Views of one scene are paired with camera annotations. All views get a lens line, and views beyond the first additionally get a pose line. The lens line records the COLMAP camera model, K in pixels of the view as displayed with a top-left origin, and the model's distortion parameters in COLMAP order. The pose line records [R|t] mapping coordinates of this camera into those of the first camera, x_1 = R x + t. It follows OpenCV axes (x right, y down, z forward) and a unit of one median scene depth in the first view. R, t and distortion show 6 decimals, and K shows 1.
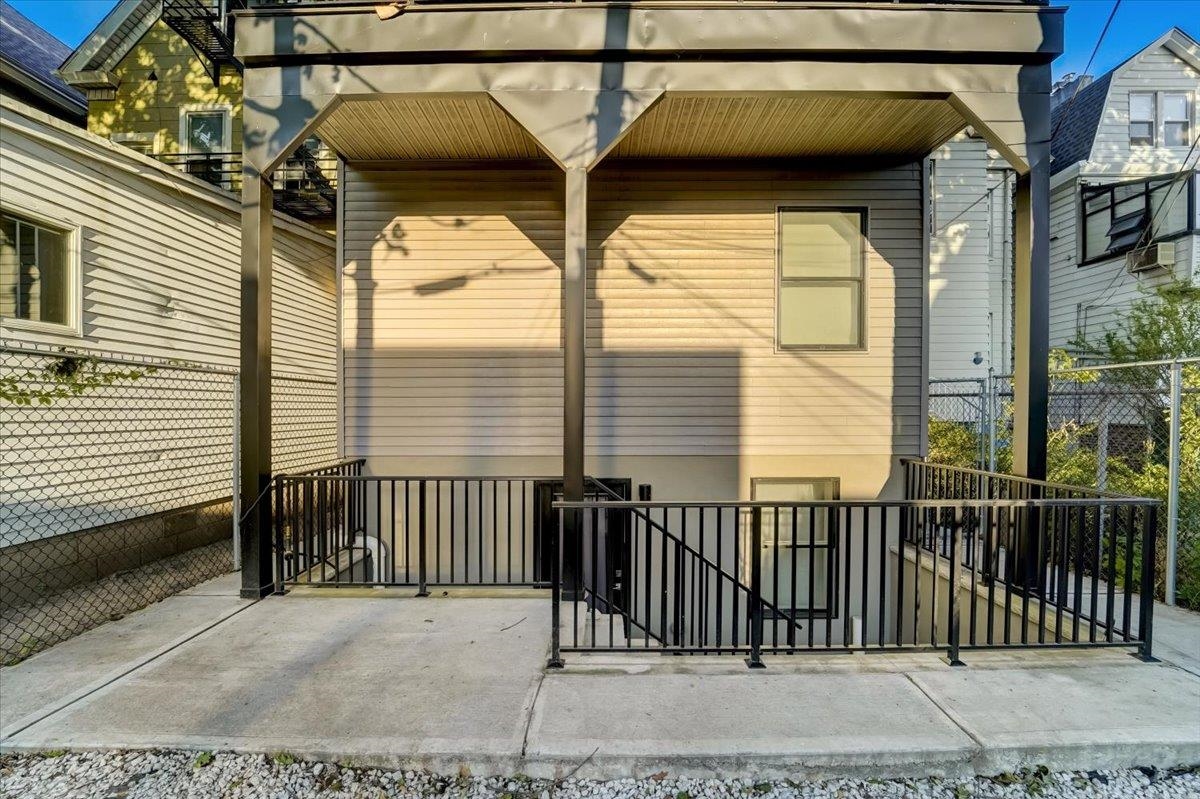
lens RADIAL K [[489.0, 0, 595.4], [0, 489.0, 409.4], [0, 0, 1]] dist [-0.011600, -0.000301]
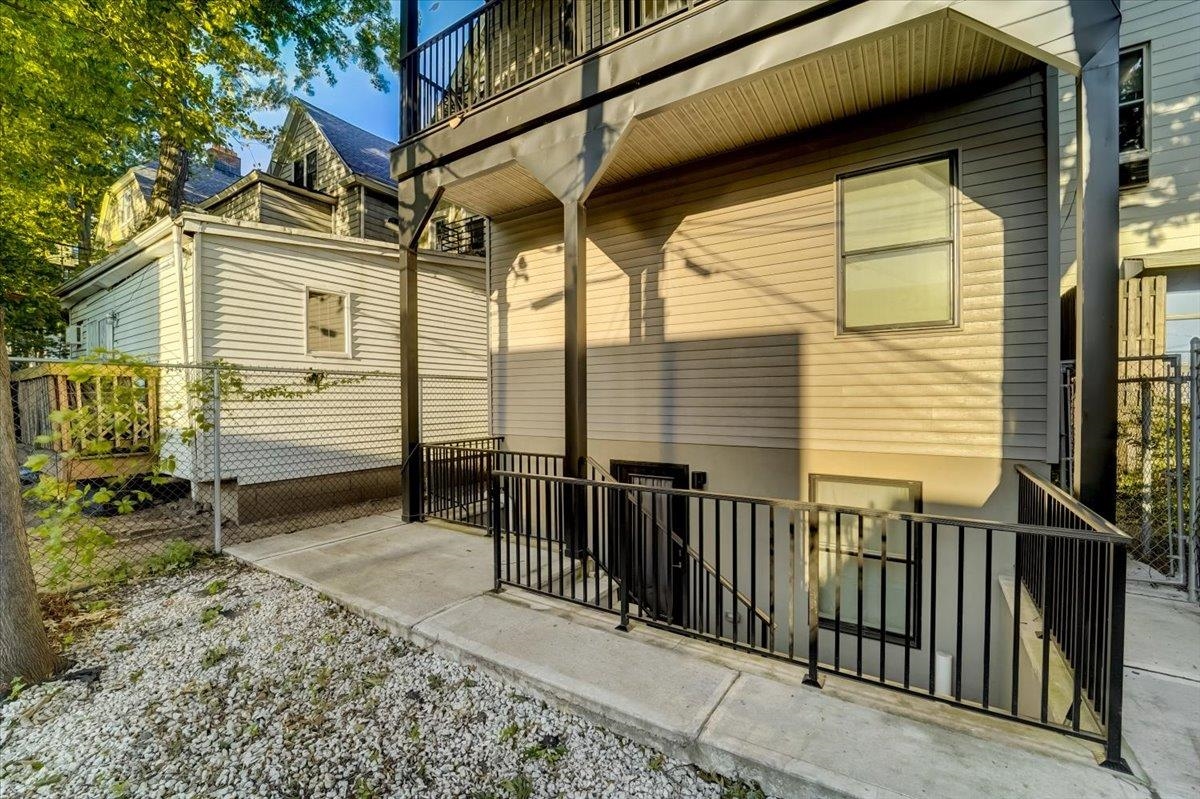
lens RADIAL K [[484.5, 0, 600.0], [0, 484.5, 399.5], [0, 0, 1]] dist [-0.018436, -0.000071]
pose [[0.849169, -0.000986, -0.528121, 0.468313], [0.003182, 0.999990, 0.003250, -0.004835], [0.528112, -0.004440, 0.849163, 0.011979]]
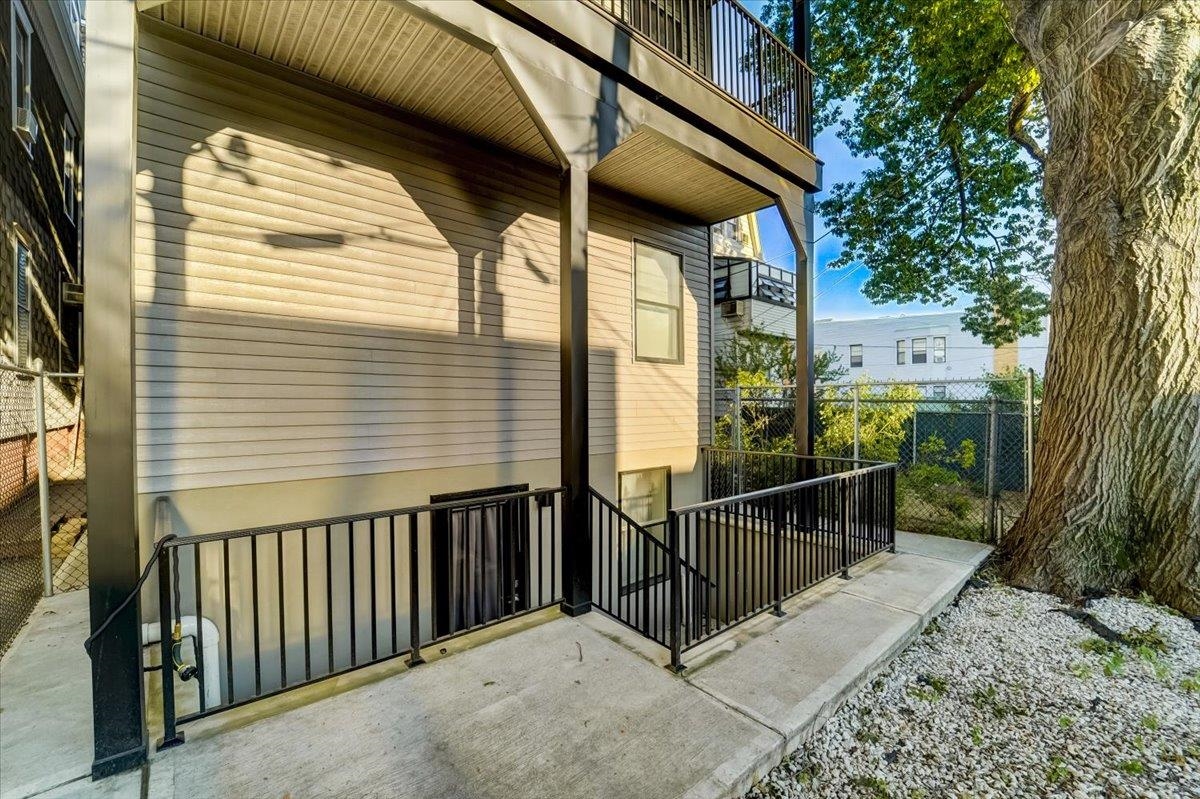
lens RADIAL K [[496.4, 0, 576.1], [0, 496.4, 408.2], [0, 0, 1]] dist [-0.017162, -0.000094]
pose [[0.756974, -0.005615, 0.653421, -0.503877], [-0.004639, 0.999892, 0.013966, -0.023489], [-0.653429, -0.013603, 0.756866, 0.191561]]
